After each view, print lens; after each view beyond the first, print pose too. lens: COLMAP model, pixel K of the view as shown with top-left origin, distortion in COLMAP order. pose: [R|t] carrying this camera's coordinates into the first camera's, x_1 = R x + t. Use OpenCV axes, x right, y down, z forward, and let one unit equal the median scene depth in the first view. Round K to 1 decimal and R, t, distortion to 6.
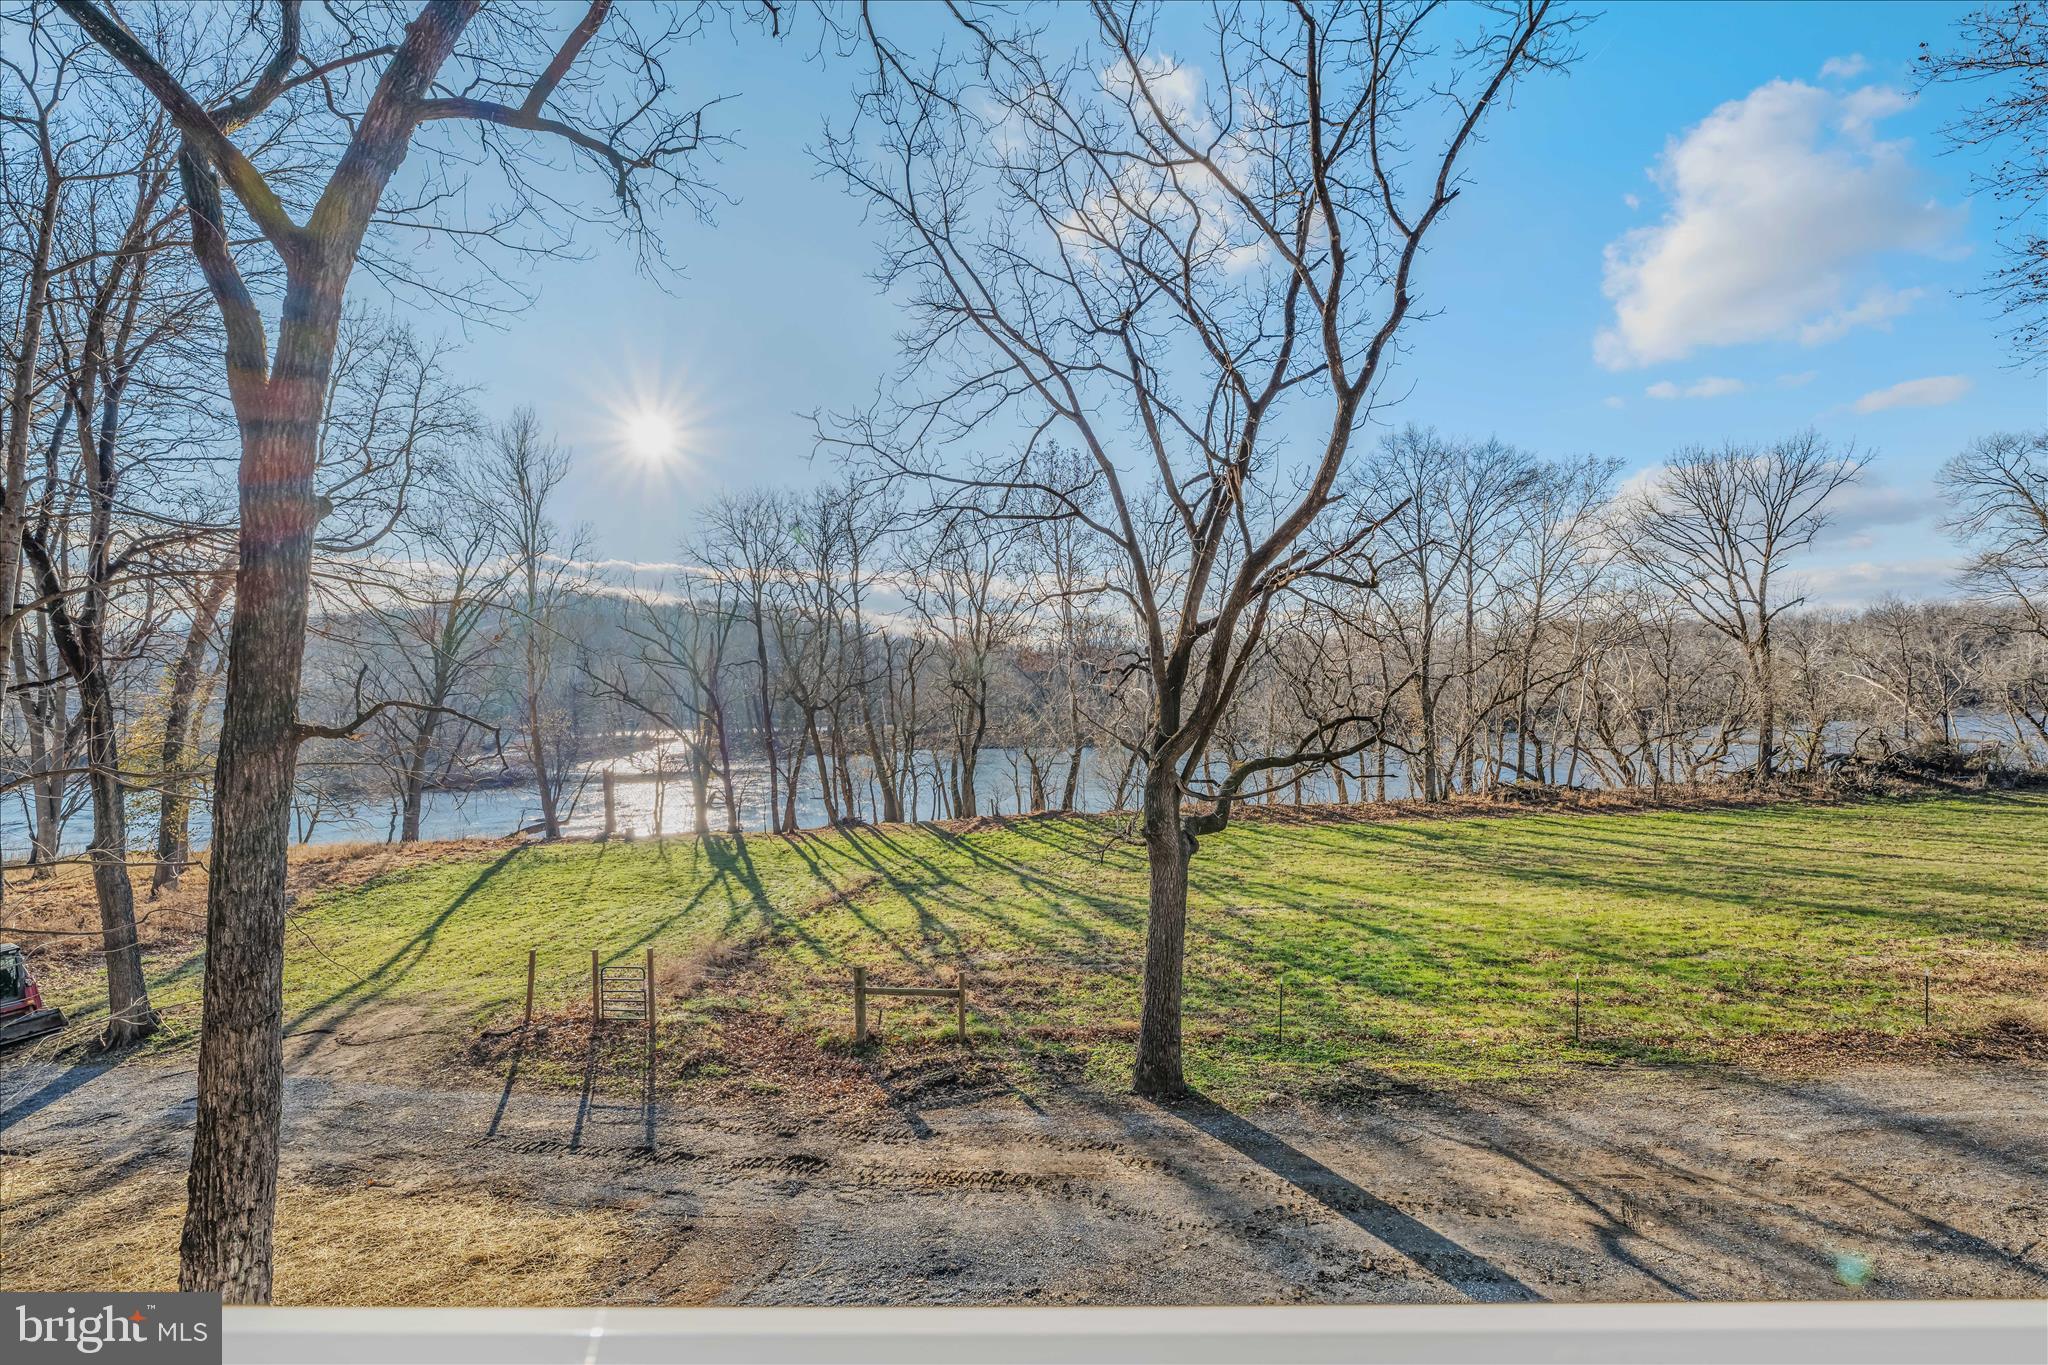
lens RADIAL K [[833.9, 0, 1011.0], [0, 833.9, 685.5], [0, 0, 1]] dist [-0.003277, -0.000026]
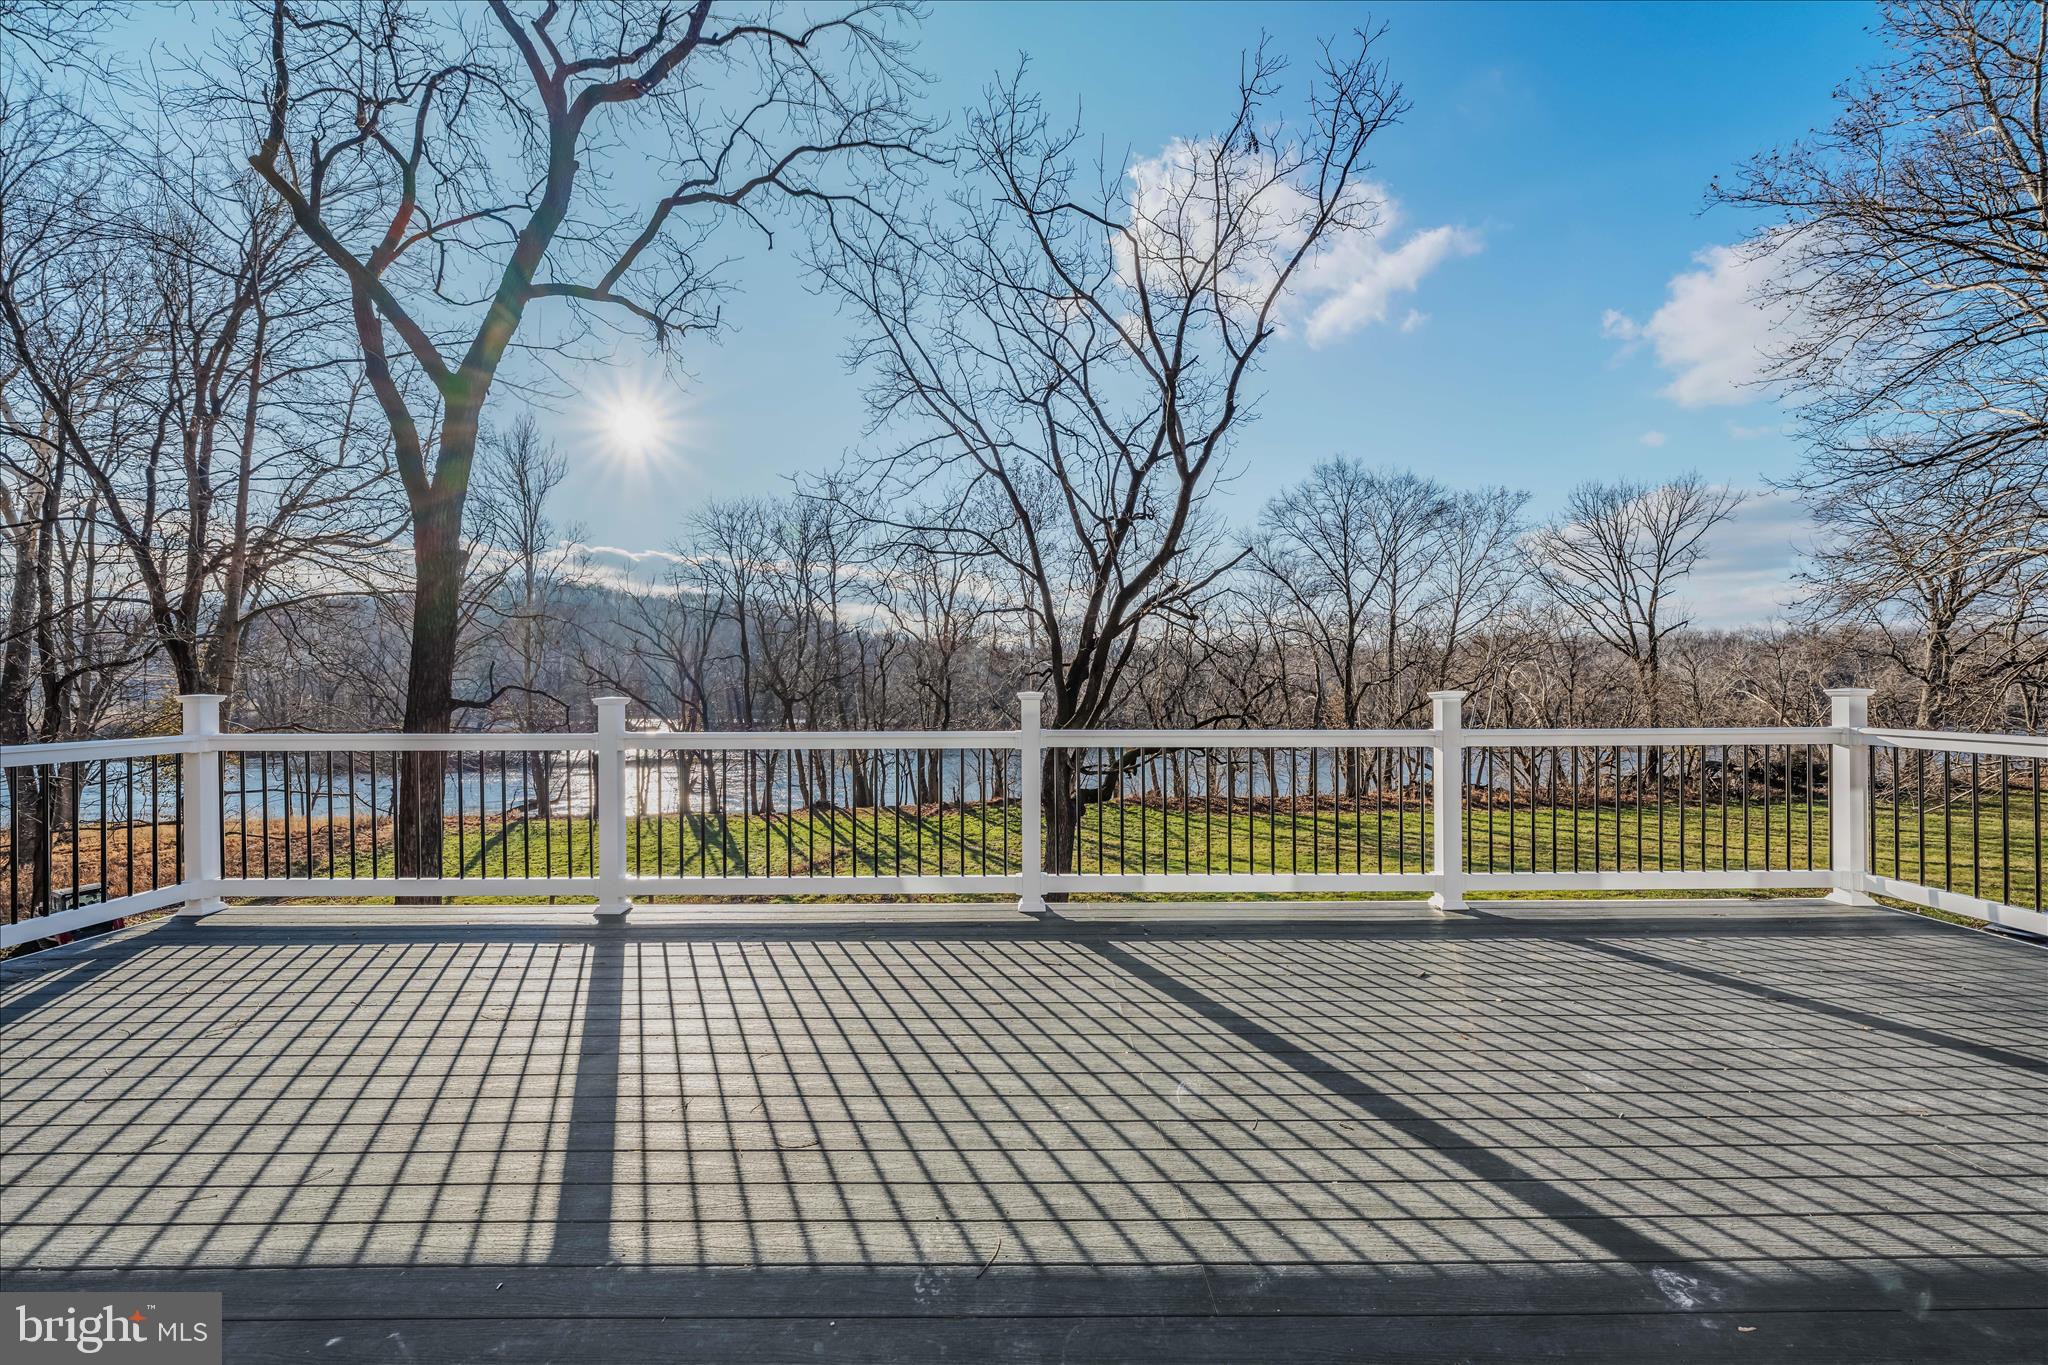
lens RADIAL K [[833.9, 0, 1027.2], [0, 833.9, 691.6], [0, 0, 1]] dist [-0.003277, -0.000026]
pose [[0.998900, 0.022034, 0.041398, 0.025764], [-0.022456, 0.999700, 0.009753, -0.000921], [-0.041170, -0.010672, 0.999095, -0.101980]]
